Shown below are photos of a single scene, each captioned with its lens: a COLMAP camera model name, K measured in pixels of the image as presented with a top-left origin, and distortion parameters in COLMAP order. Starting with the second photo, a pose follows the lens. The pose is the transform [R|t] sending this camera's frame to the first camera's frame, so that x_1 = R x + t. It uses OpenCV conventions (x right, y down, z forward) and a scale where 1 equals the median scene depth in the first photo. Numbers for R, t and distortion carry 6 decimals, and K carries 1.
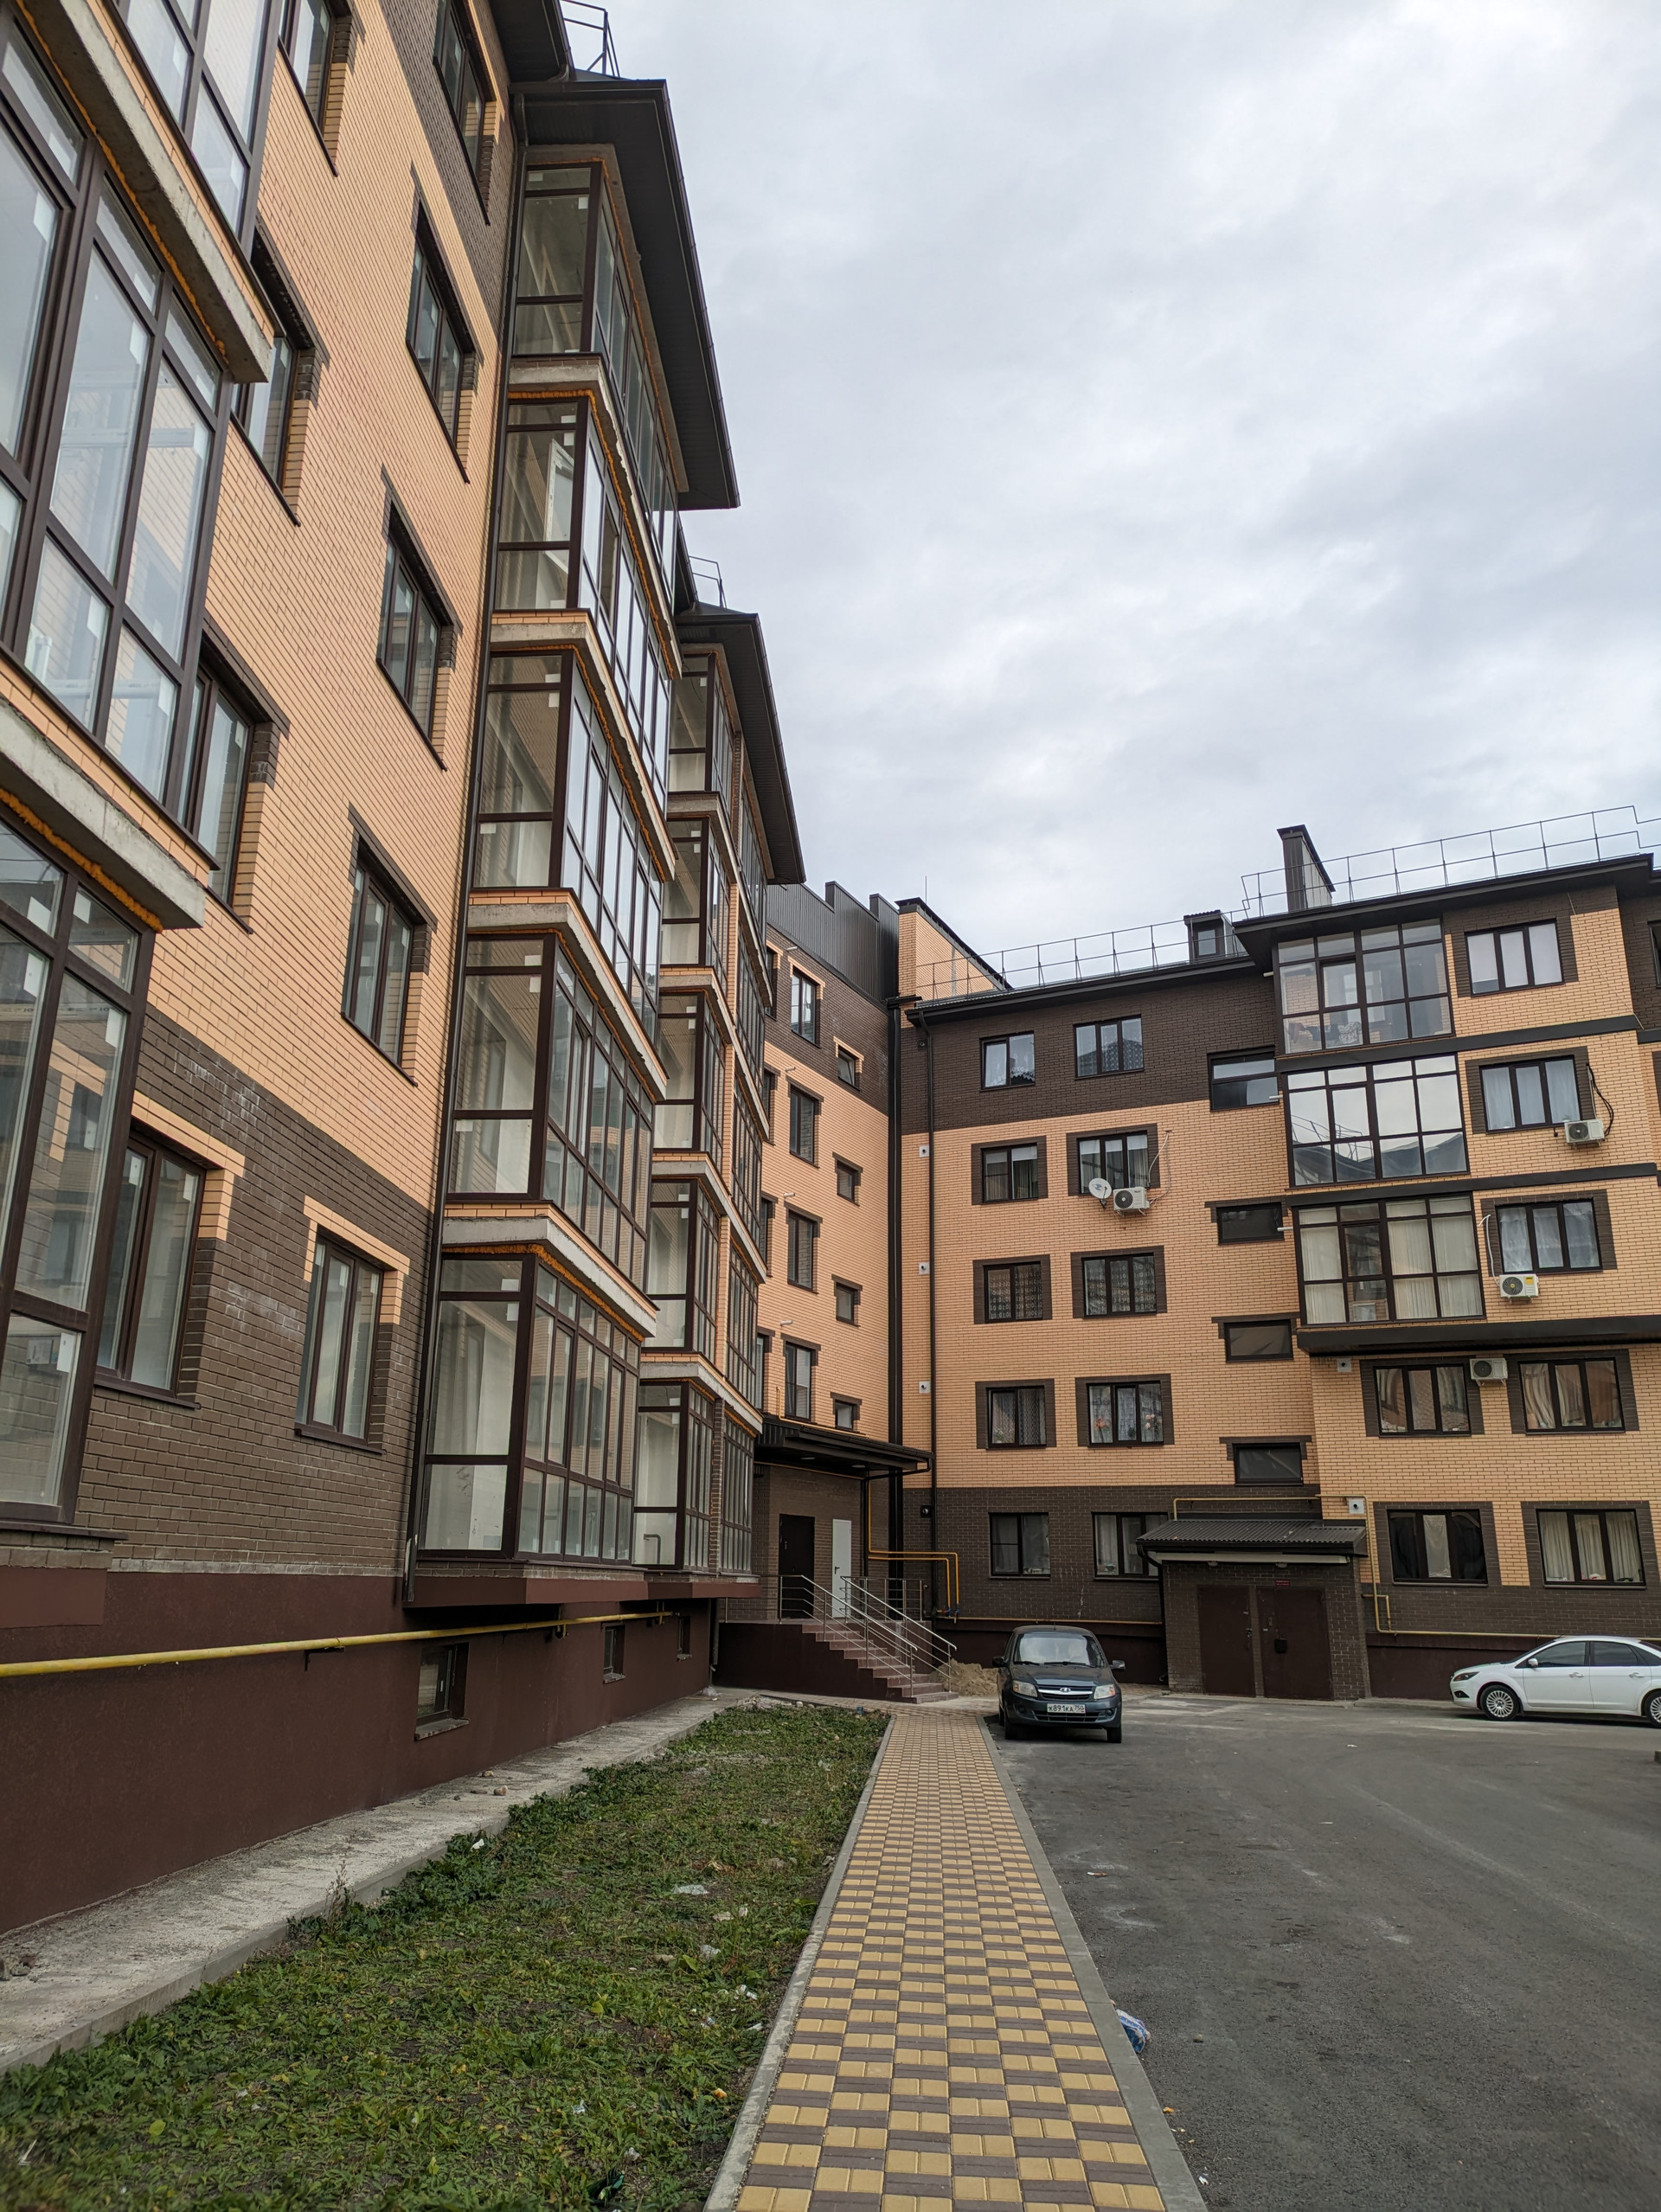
lens RADIAL K [[1620.1, 0, 820.4], [0, 1620.1, 1100.0], [0, 0, 1]] dist [0.060582, -0.039421]
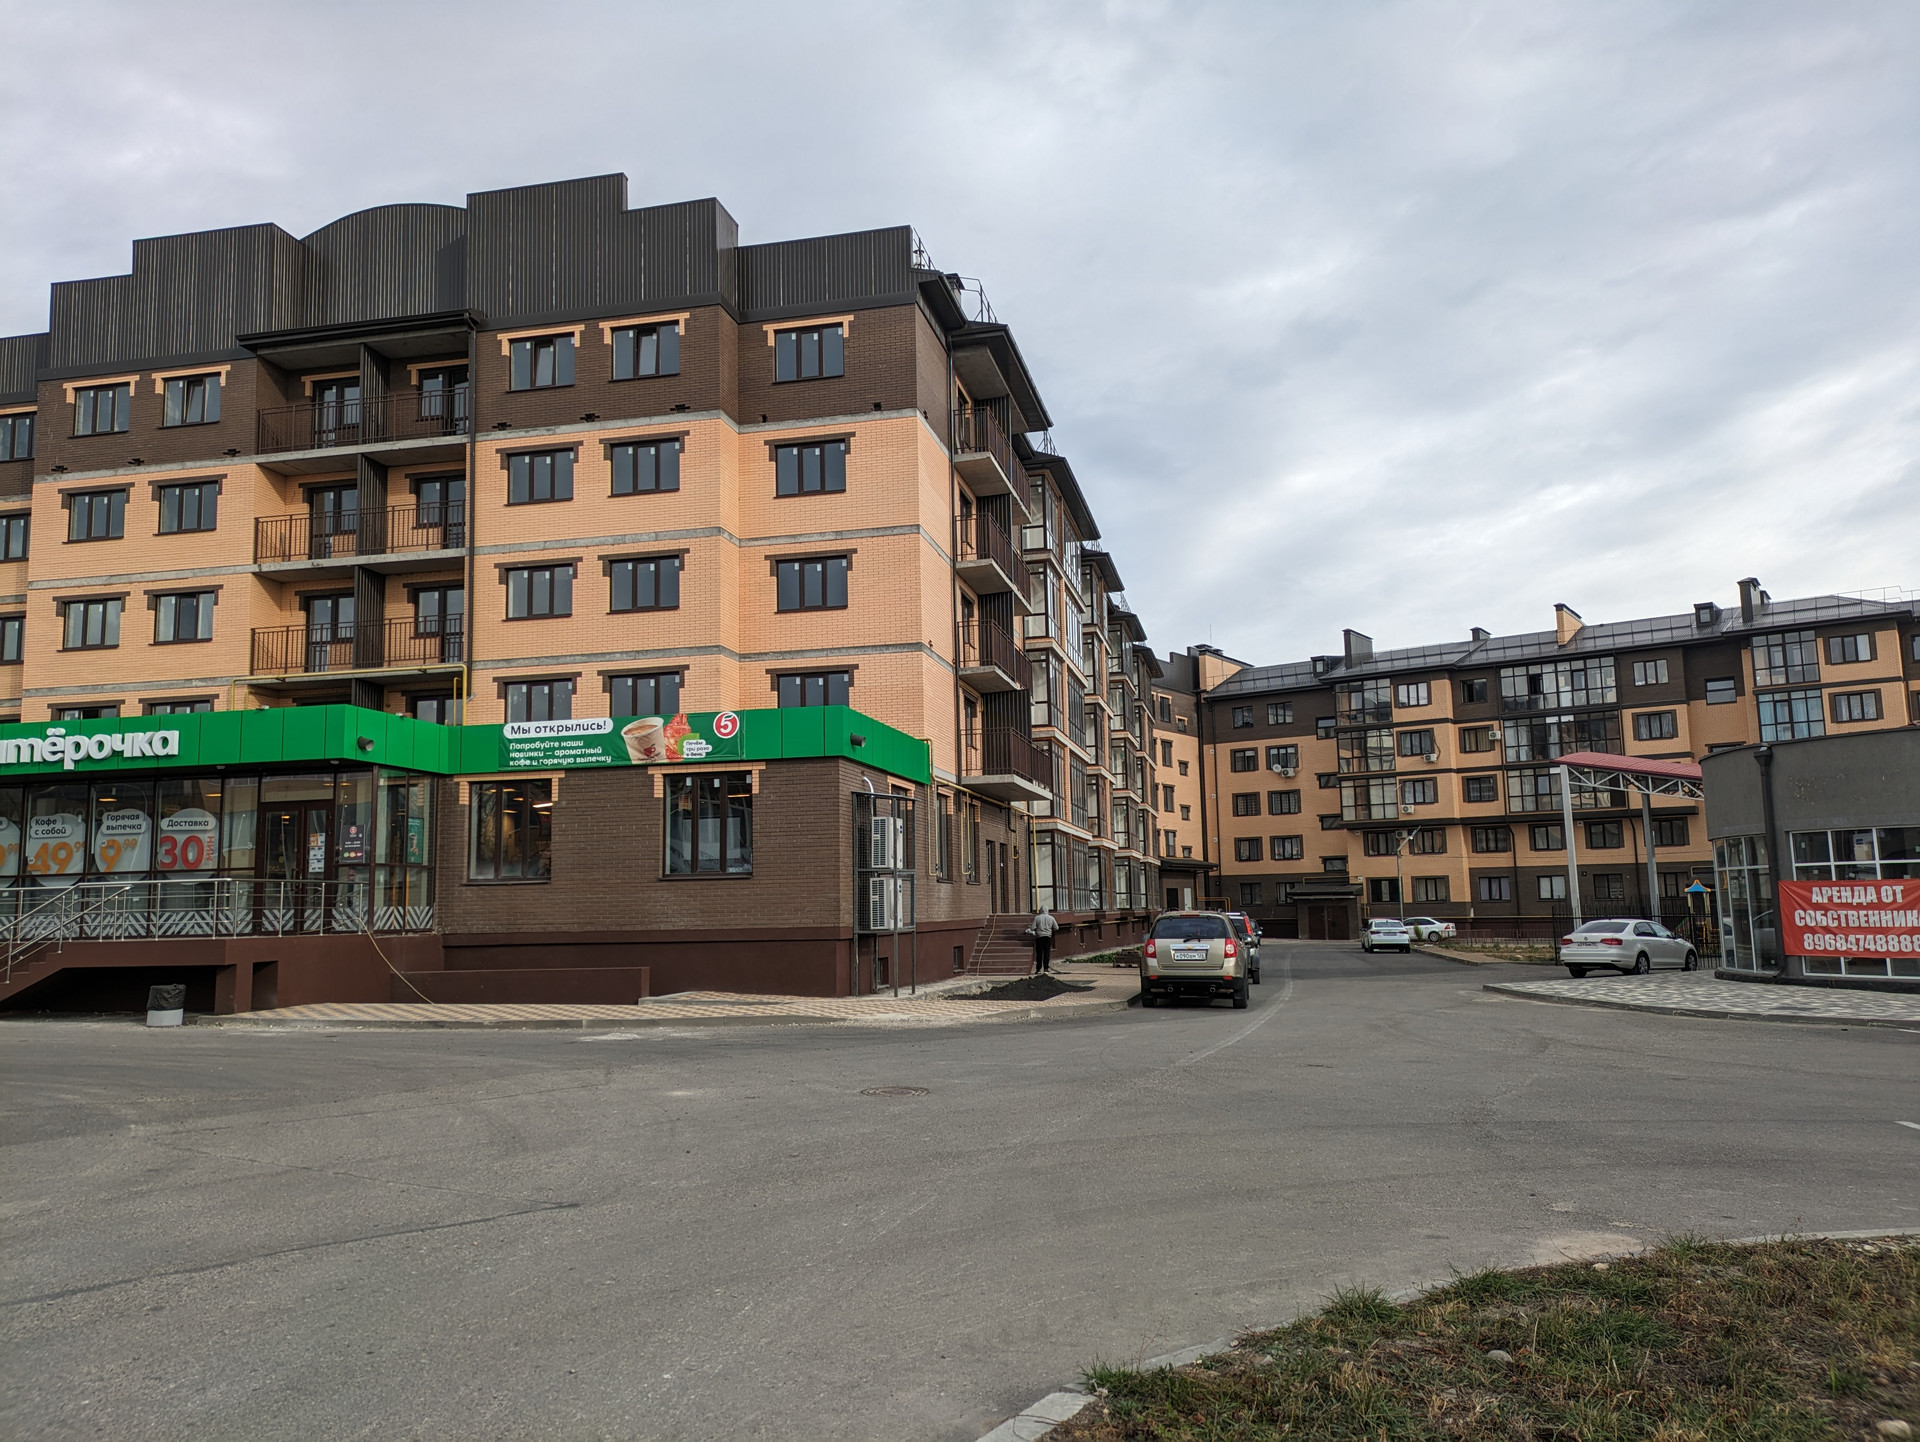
lens RADIAL K [[1427.6, 0, 955.5], [0, 1427.6, 739.4], [0, 0, 1]] dist [0.062788, -0.011093]
pose [[0.987944, -0.051429, -0.146023, -0.009148], [0.076036, 0.982800, 0.168292, -0.460622], [0.134856, -0.177366, 0.974862, -1.486973]]
